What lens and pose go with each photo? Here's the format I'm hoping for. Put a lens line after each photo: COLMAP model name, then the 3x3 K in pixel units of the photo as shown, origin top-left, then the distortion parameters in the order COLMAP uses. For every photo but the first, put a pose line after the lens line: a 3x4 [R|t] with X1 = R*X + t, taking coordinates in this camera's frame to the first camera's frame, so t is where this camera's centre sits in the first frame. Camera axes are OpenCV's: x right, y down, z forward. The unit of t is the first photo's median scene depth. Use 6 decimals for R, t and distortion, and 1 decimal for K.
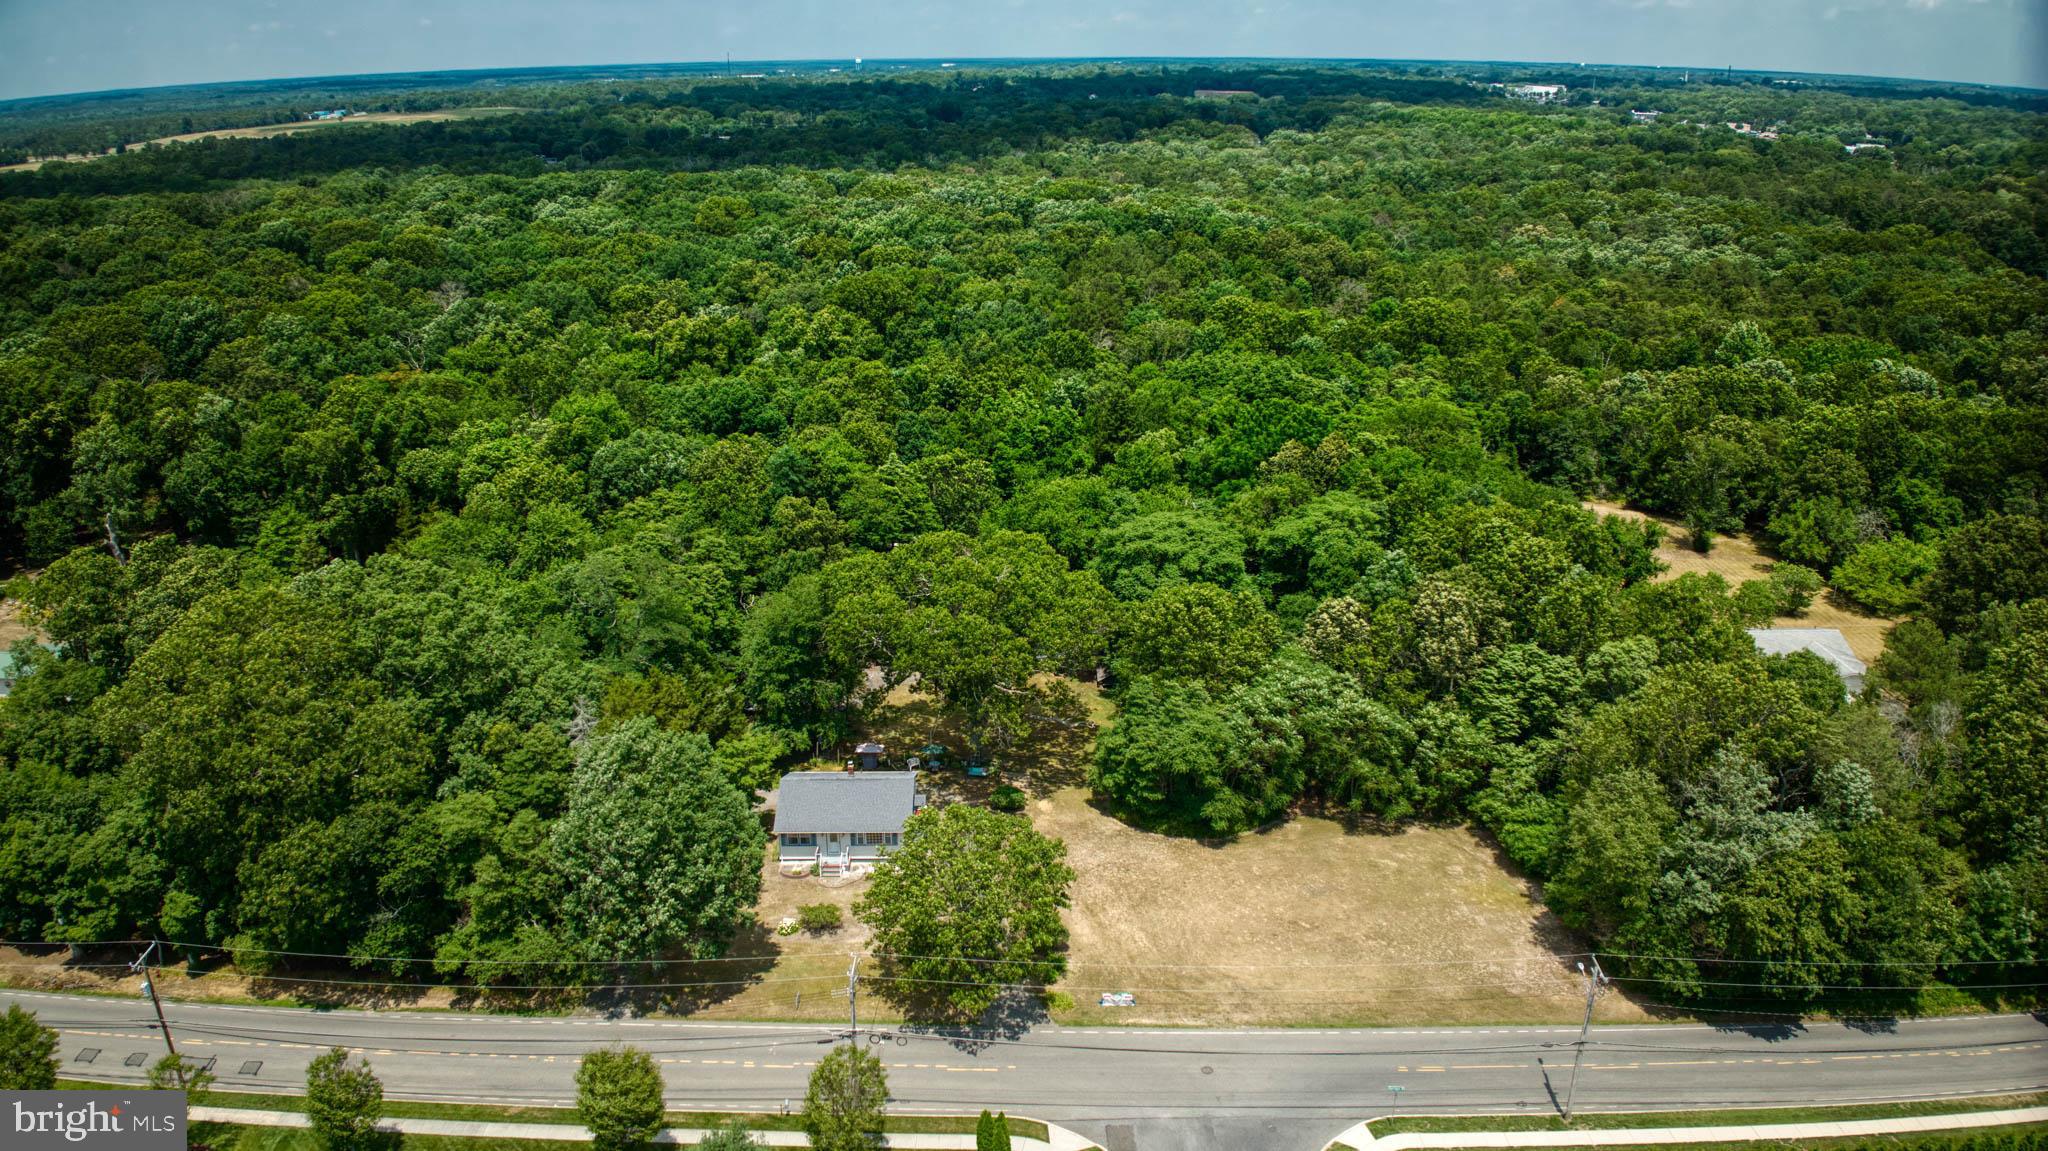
lens RADIAL K [[1446.4, 0, 1024.0], [0, 1446.4, 575.5], [0, 0, 1]] dist [-0.122803, 0.000645]
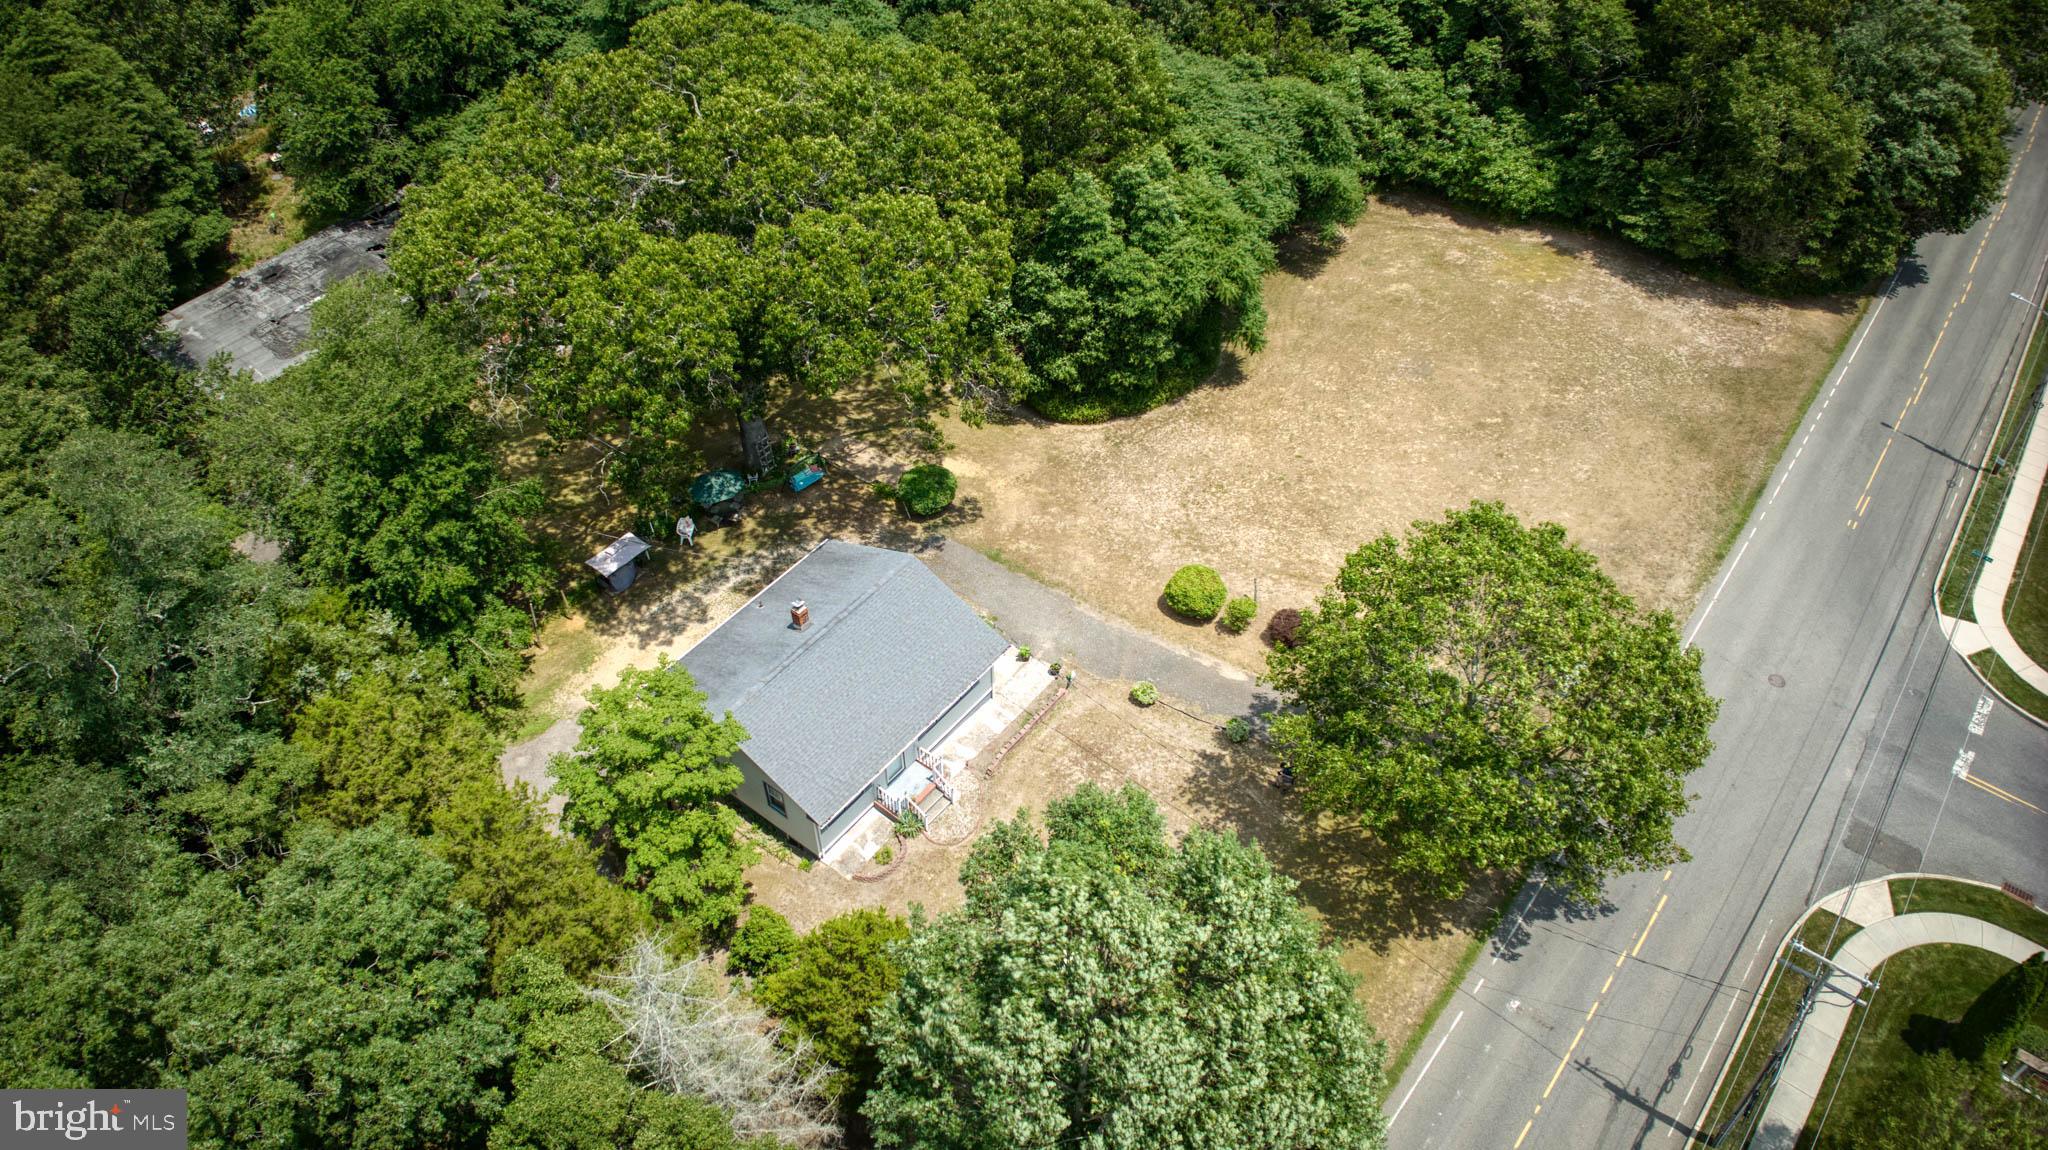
lens RADIAL K [[1446.4, 0, 1024.0], [0, 1446.4, 575.0], [0, 0, 1]] dist [-0.122803, 0.000645]
pose [[0.628334, -0.557823, 0.542246, -0.394888], [0.274884, 0.811260, 0.516039, -0.120128], [-0.727761, -0.175190, 0.663078, 0.777605]]
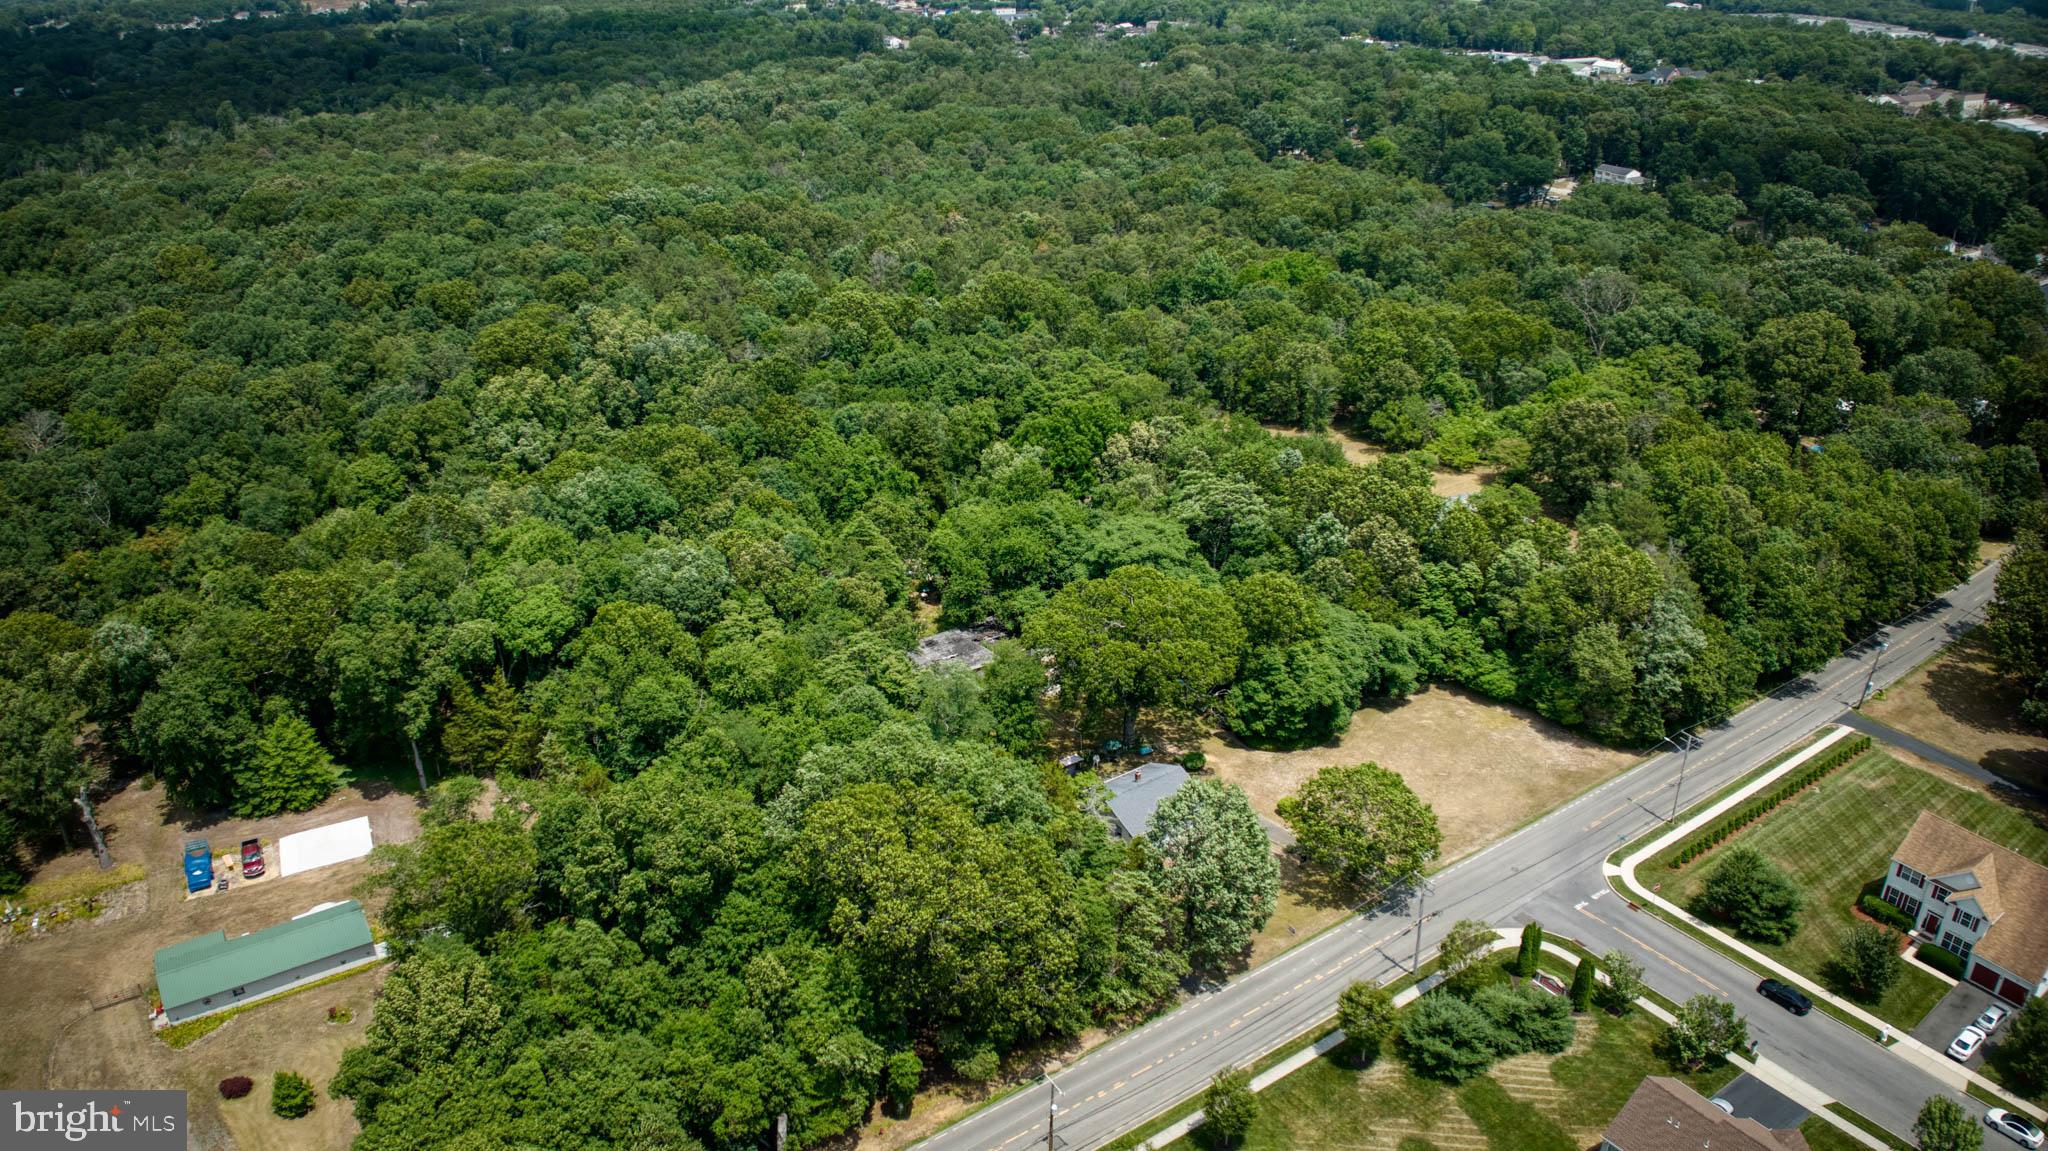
lens RADIAL K [[1446.4, 0, 1024.0], [0, 1446.4, 575.5], [0, 0, 1]] dist [-0.122803, 0.000645]
pose [[0.821753, -0.246048, 0.513987, -1.031995], [0.202547, 0.969195, 0.140129, -0.308277], [-0.532632, -0.011045, 0.846275, -0.081396]]
